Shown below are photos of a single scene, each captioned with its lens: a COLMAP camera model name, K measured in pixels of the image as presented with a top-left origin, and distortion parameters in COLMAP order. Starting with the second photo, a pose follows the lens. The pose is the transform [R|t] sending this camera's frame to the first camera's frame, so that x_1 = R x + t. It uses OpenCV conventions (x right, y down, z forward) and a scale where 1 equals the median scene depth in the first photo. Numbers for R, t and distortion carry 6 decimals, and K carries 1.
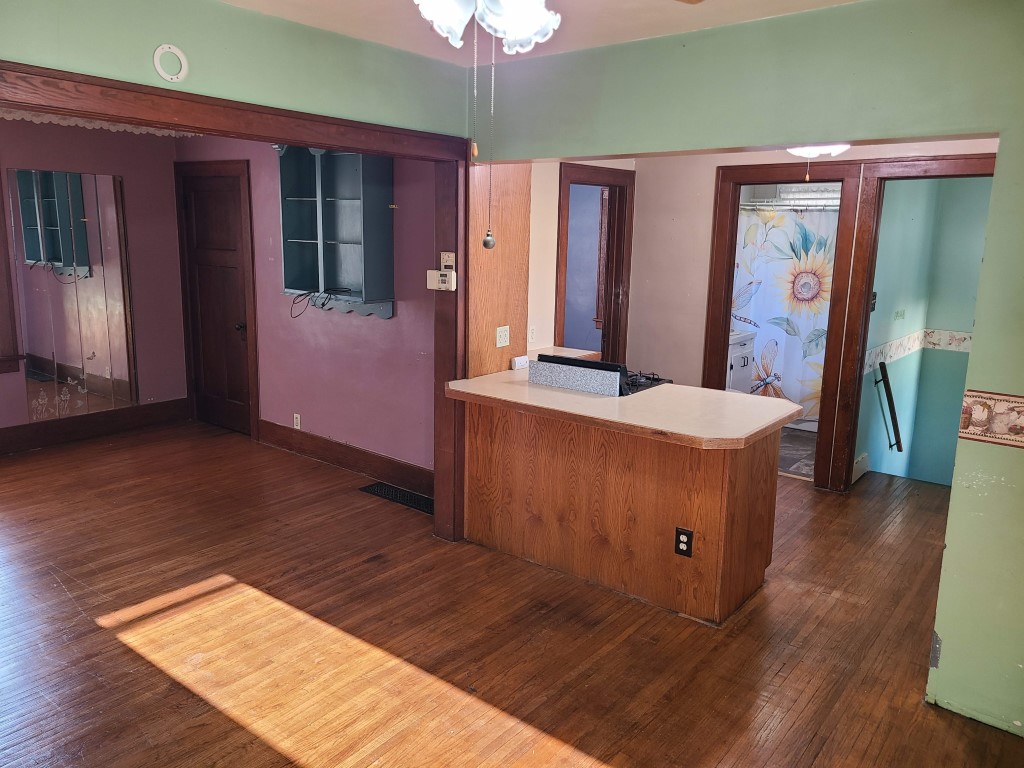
lens RADIAL K [[764.3, 0, 504.8], [0, 764.3, 372.5], [0, 0, 1]] dist [0.045890, -0.008161]
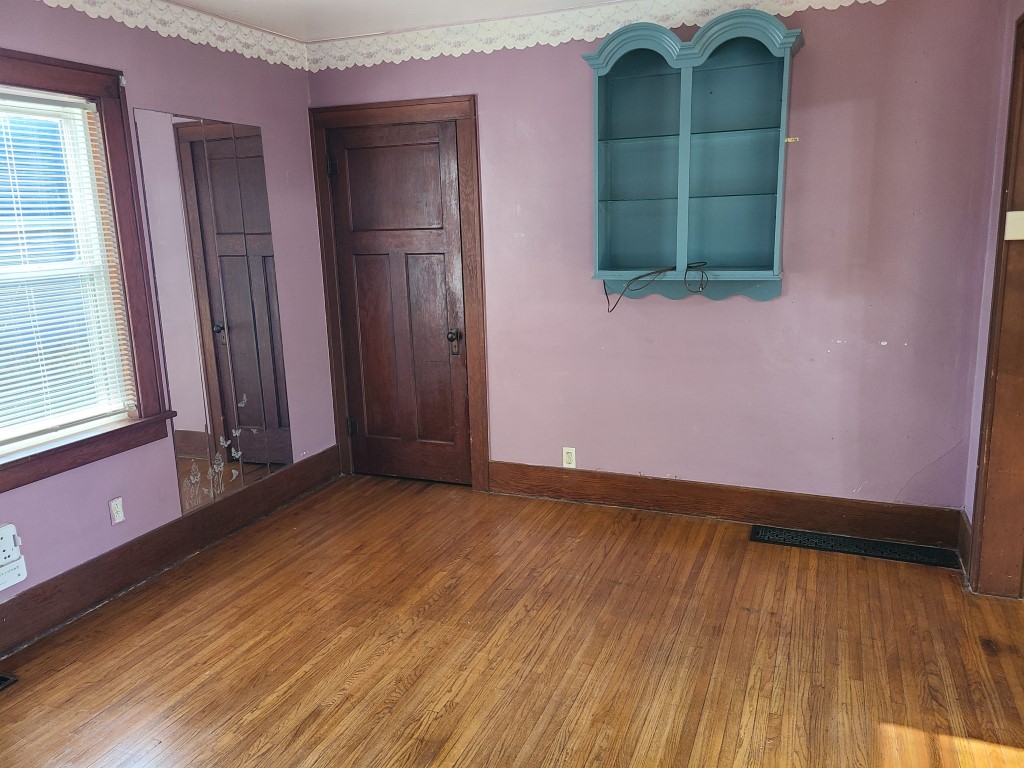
lens RADIAL K [[764.3, 0, 504.8], [0, 764.3, 372.5], [0, 0, 1]] dist [0.045890, -0.008161]
pose [[0.957401, -0.104076, 0.269355, -0.788506], [0.102084, 0.994545, 0.021433, -0.057555], [-0.270116, 0.006977, 0.962802, 0.490445]]
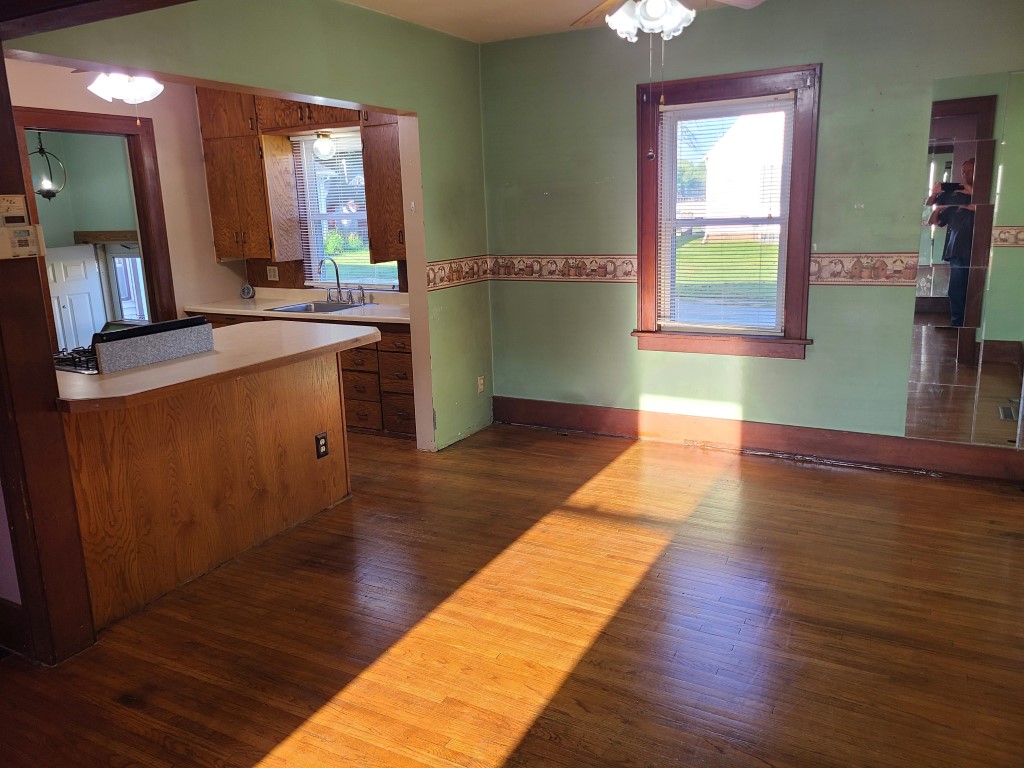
lens RADIAL K [[777.8, 0, 512.0], [0, 777.8, 384.0], [0, 0, 1]] dist [0.004054, 0.001562]
pose [[-0.195554, -0.231763, 0.952914, -0.817603], [0.202926, 0.941082, 0.270529, -0.108444], [-0.959468, 0.246274, -0.137001, 0.786373]]
